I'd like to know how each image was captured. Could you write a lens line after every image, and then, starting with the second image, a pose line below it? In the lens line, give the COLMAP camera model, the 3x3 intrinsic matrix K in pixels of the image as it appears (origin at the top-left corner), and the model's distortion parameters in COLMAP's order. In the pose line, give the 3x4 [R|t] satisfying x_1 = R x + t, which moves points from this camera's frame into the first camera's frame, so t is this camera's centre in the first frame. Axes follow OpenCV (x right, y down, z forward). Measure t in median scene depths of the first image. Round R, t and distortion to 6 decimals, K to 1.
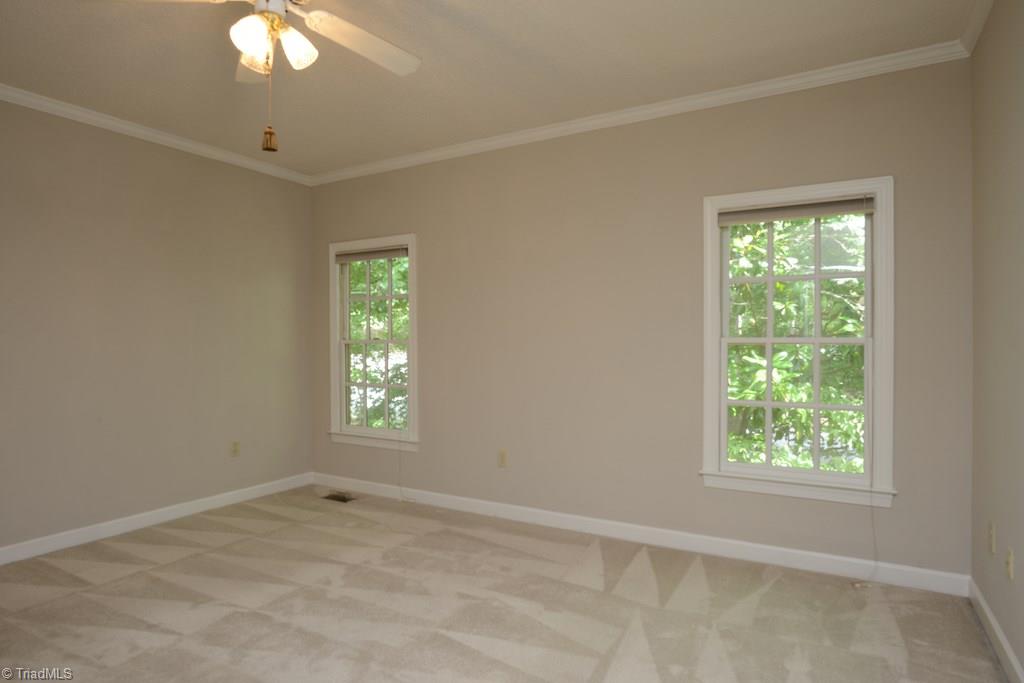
lens RADIAL K [[584.5, 0, 509.4], [0, 584.5, 341.2], [0, 0, 1]] dist [-0.022095, 0.001511]
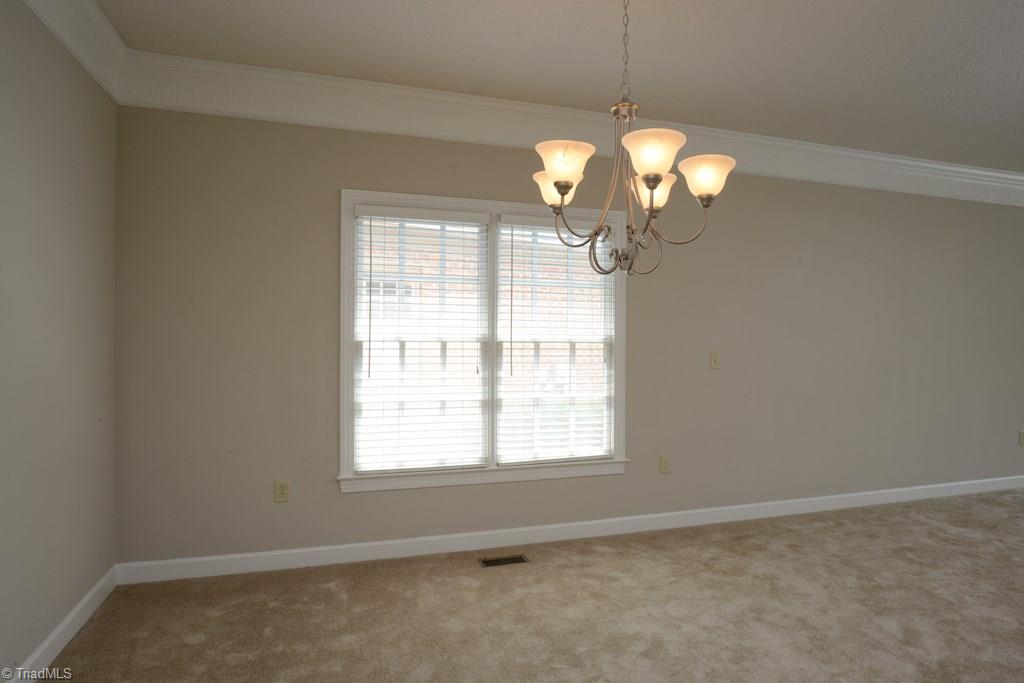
lens RADIAL K [[584.5, 0, 516.3], [0, 584.5, 344.1], [0, 0, 1]] dist [-0.022095, 0.001511]
pose [[0.661608, 0.005332, 0.749830, -0.693267], [-0.004185, 0.999985, -0.003418, 0.008548], [-0.749838, -0.000877, 0.661621, 0.444426]]
